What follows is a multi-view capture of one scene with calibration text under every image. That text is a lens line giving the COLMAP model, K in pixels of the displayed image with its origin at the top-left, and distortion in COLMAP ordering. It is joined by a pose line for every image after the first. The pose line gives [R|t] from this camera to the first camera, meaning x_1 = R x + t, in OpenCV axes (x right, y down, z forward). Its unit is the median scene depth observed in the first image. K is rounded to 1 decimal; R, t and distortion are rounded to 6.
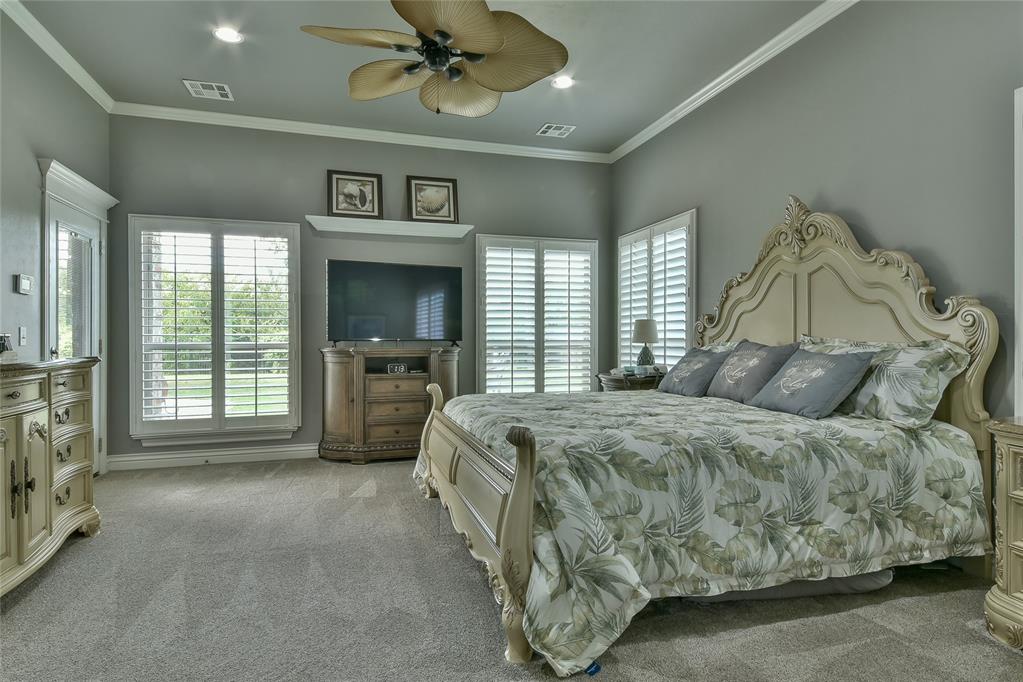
lens RADIAL K [[550.8, 0, 502.6], [0, 550.8, 340.1], [0, 0, 1]] dist [0.033905, -0.015613]
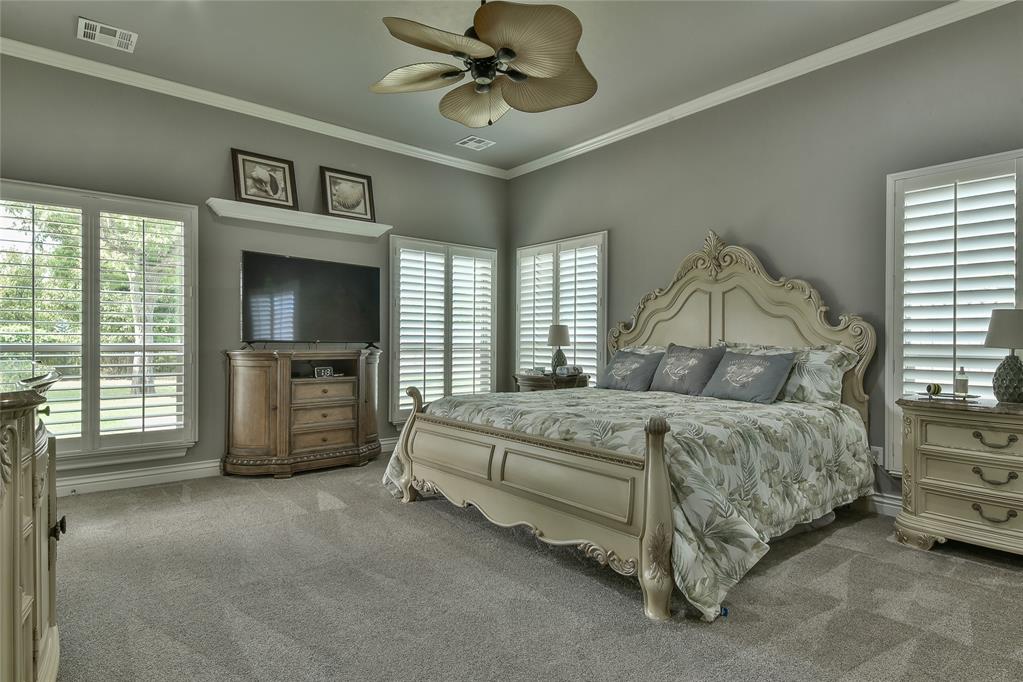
lens RADIAL K [[550.8, 0, 492.4], [0, 550.8, 341.3], [0, 0, 1]] dist [0.033905, -0.015613]
pose [[0.921976, 0.007568, 0.387174, -0.393983], [-0.006489, 0.999971, -0.004095, 0.001504], [-0.387193, 0.001263, 0.921998, 0.031773]]
